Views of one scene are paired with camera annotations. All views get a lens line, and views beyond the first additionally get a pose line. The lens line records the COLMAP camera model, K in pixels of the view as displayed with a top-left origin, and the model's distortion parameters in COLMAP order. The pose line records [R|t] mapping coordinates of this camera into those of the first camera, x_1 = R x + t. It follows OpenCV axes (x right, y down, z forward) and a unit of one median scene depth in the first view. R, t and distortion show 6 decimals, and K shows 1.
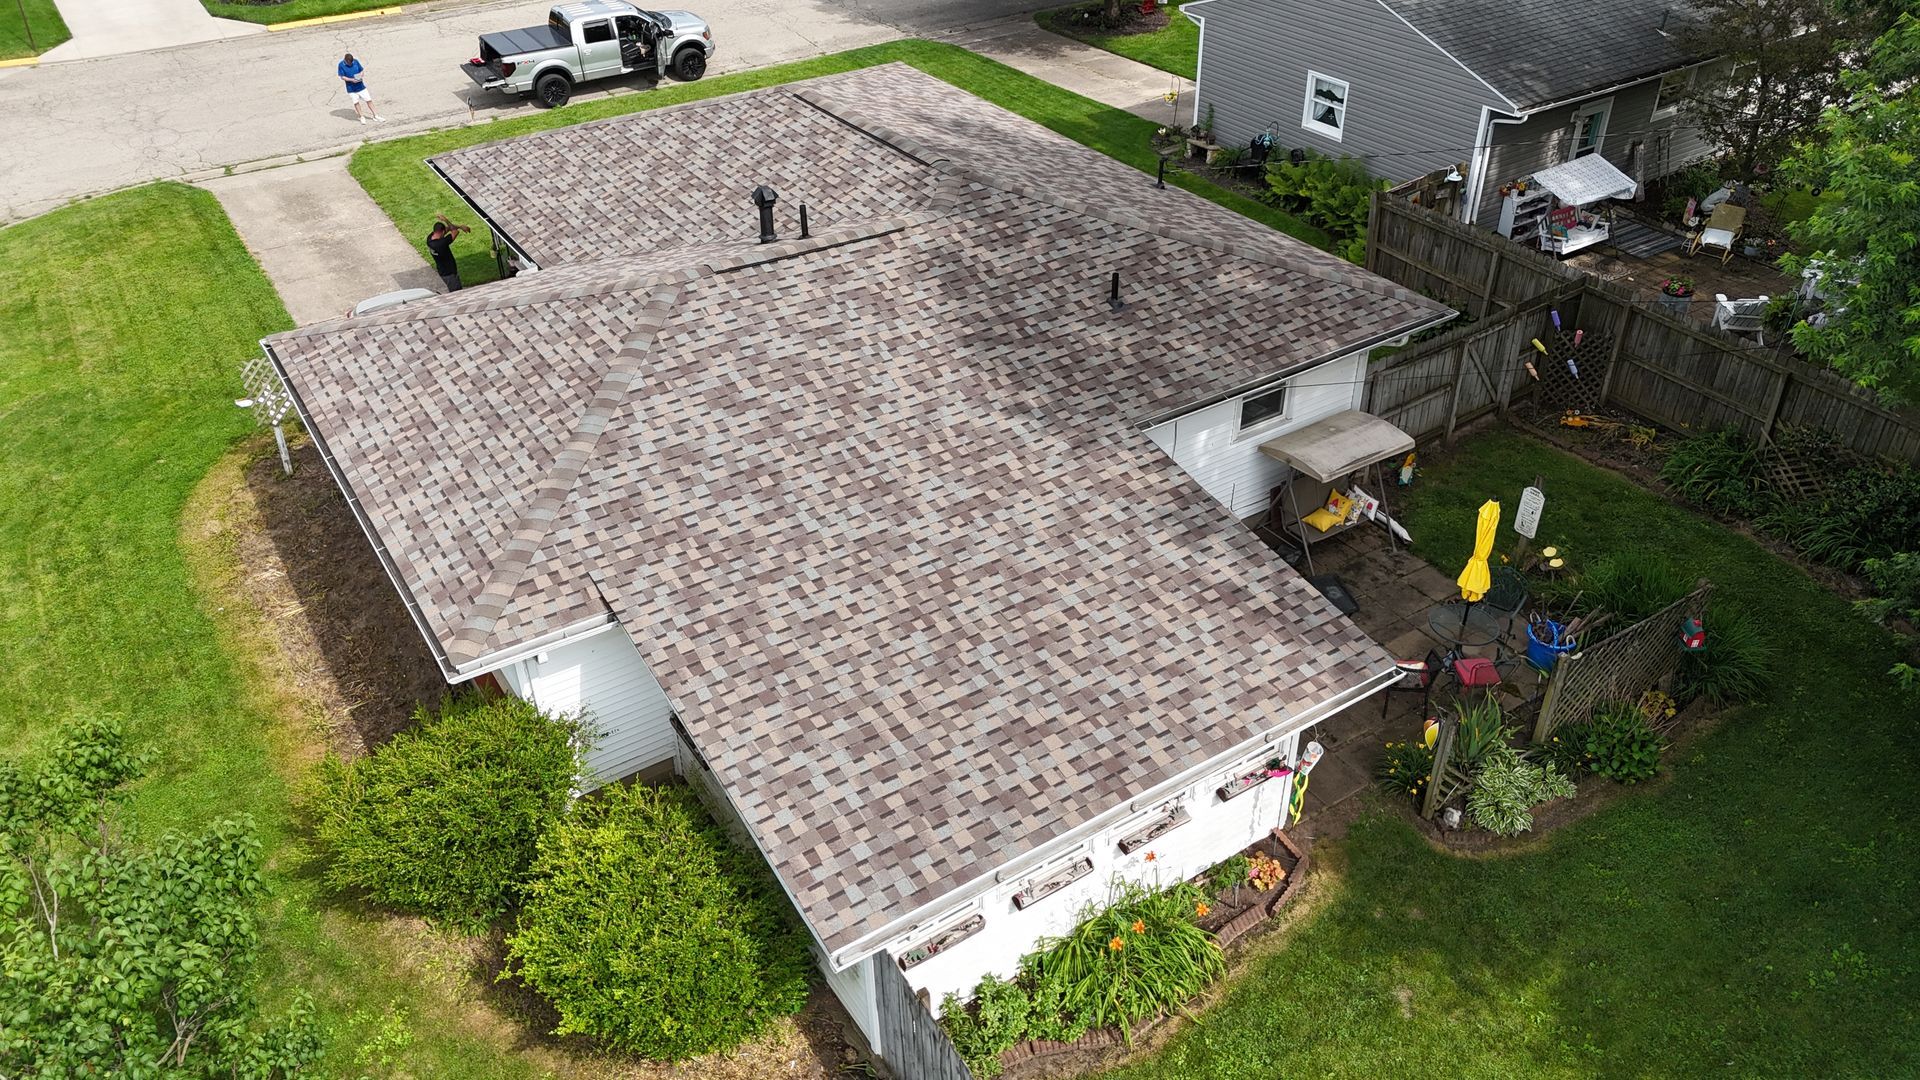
lens RADIAL K [[1425.3, 0, 965.9], [0, 1425.3, 546.3], [0, 0, 1]] dist [0.056222, -0.047984]
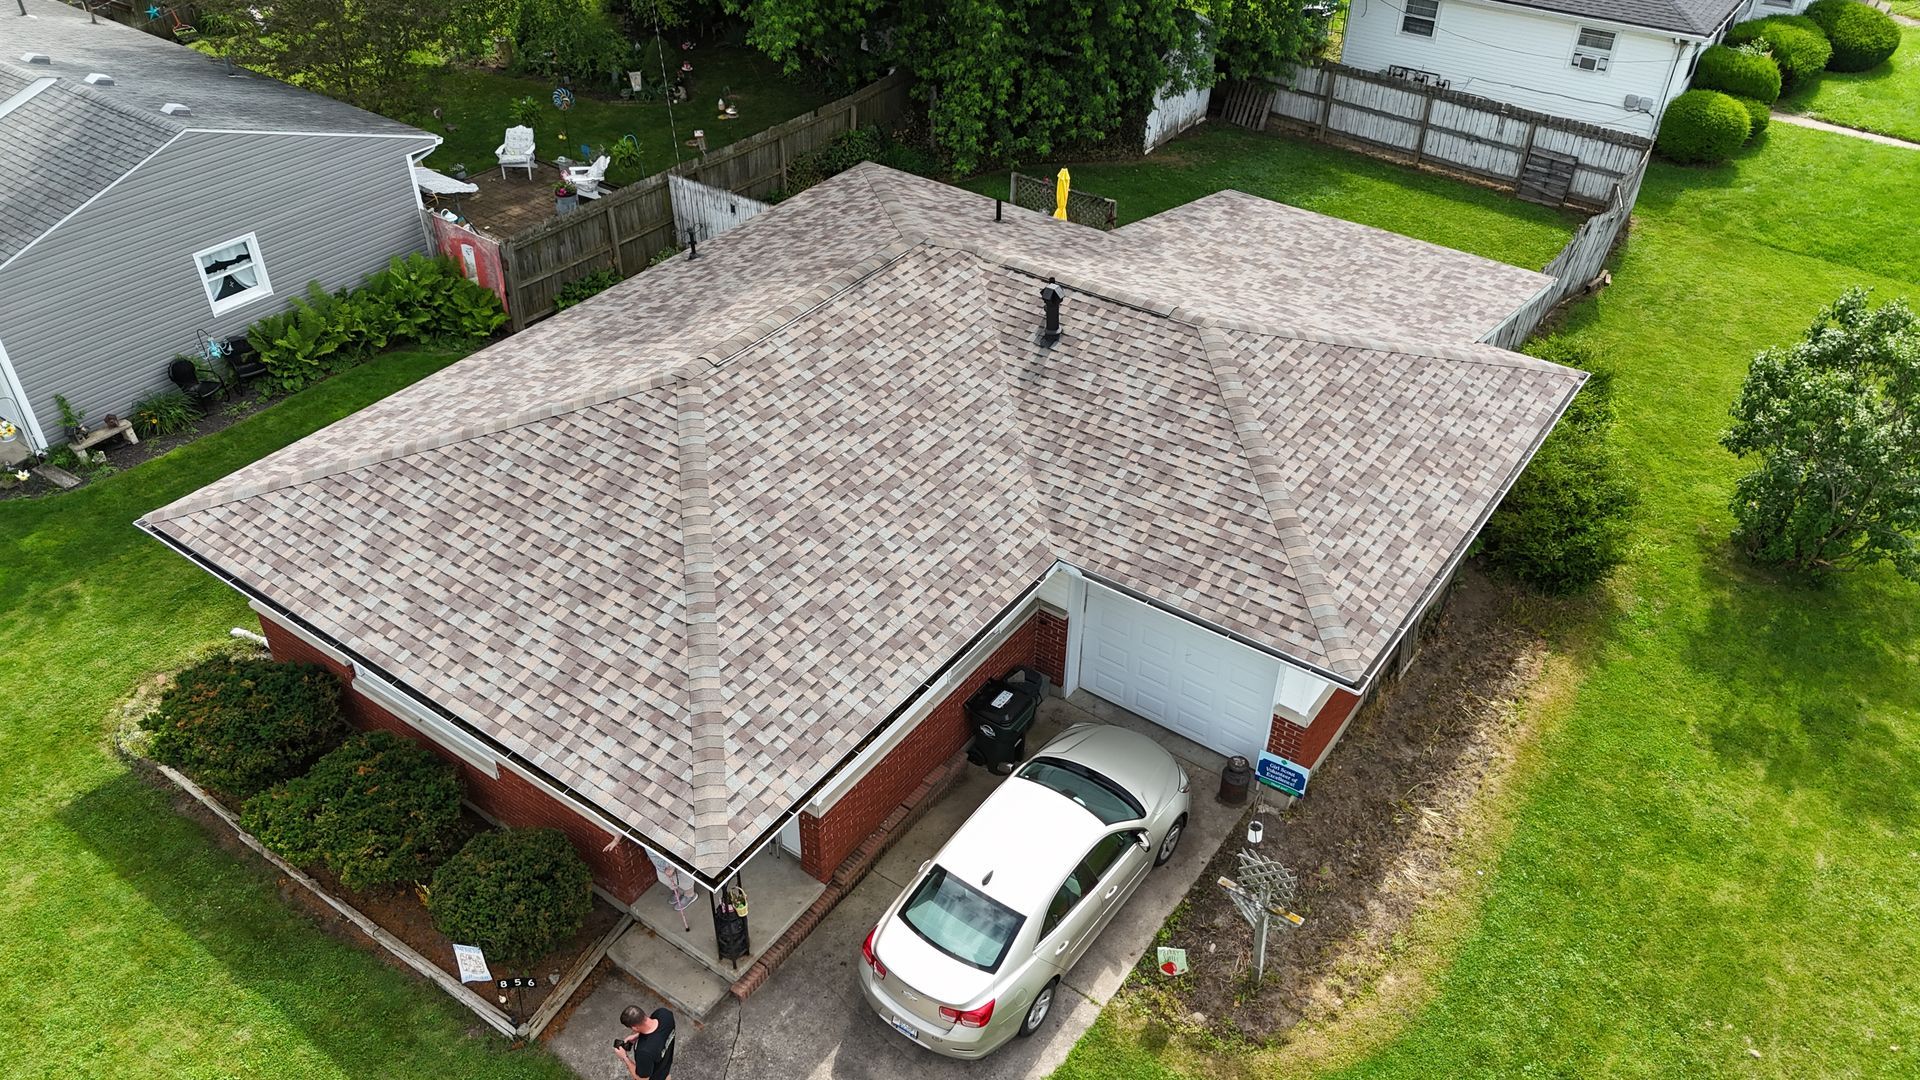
lens RADIAL K [[1425.3, 0, 964.0], [0, 1425.3, 533.8], [0, 0, 1]] dist [0.056222, -0.047984]
pose [[-0.370560, -0.542573, 0.753857, -1.072665], [0.521792, 0.549847, 0.652228, -0.927658], [-0.768387, 0.635046, 0.079359, 1.163055]]
